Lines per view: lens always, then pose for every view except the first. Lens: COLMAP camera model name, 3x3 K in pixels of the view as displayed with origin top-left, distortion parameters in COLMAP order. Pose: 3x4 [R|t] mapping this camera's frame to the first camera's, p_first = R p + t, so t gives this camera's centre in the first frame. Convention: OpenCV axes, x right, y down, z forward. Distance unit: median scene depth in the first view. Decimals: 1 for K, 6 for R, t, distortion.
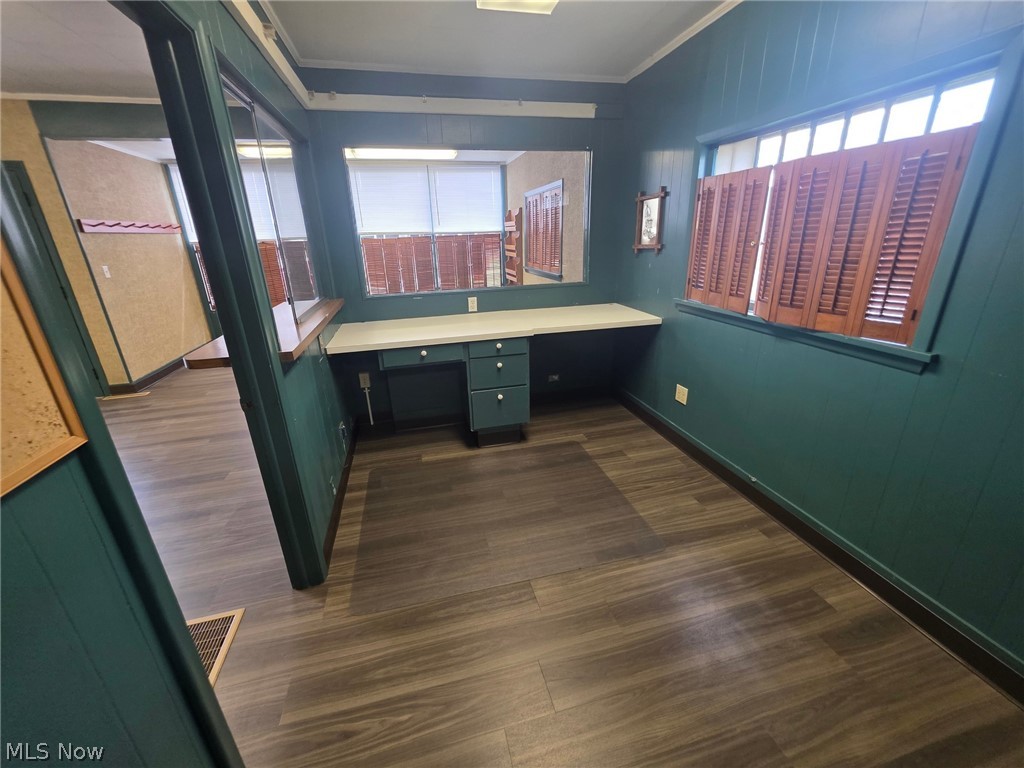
lens RADIAL K [[414.5, 0, 512.3], [0, 414.5, 382.5], [0, 0, 1]] dist [-0.001555, 0.000279]
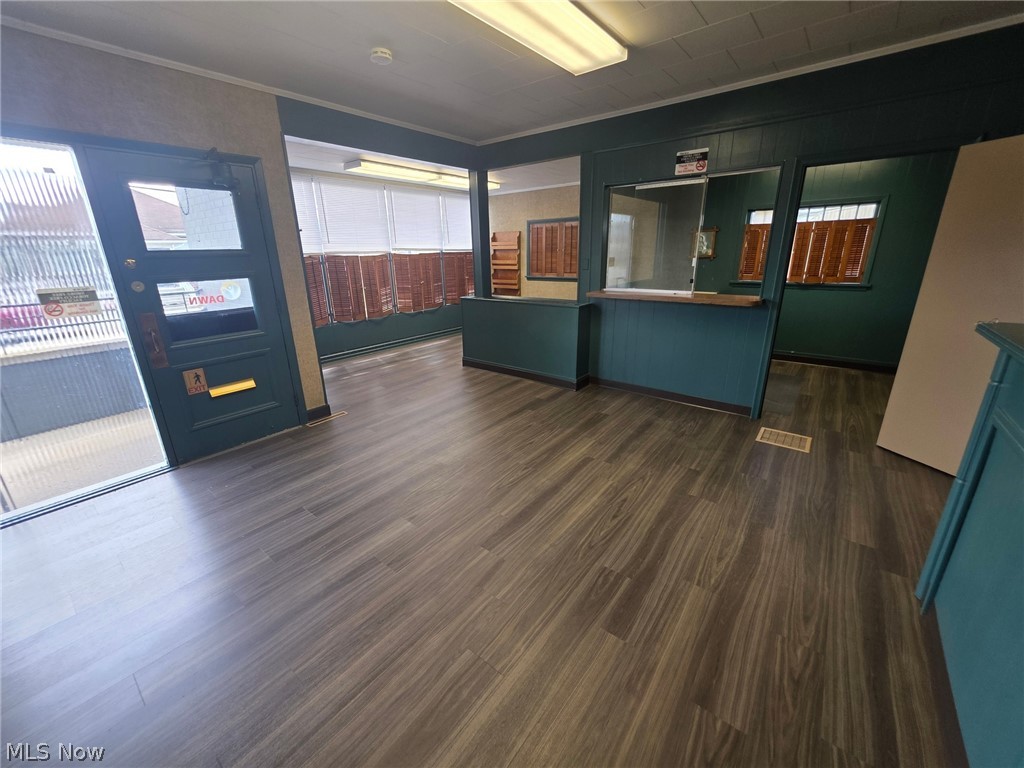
lens RADIAL K [[414.5, 0, 511.0], [0, 414.5, 383.6], [0, 0, 1]] dist [-0.001555, 0.000279]
pose [[0.792195, -0.172484, 0.585385, -1.309674], [0.202524, 0.979171, 0.014440, 0.030991], [-0.575683, 0.107116, 0.810627, 0.025058]]
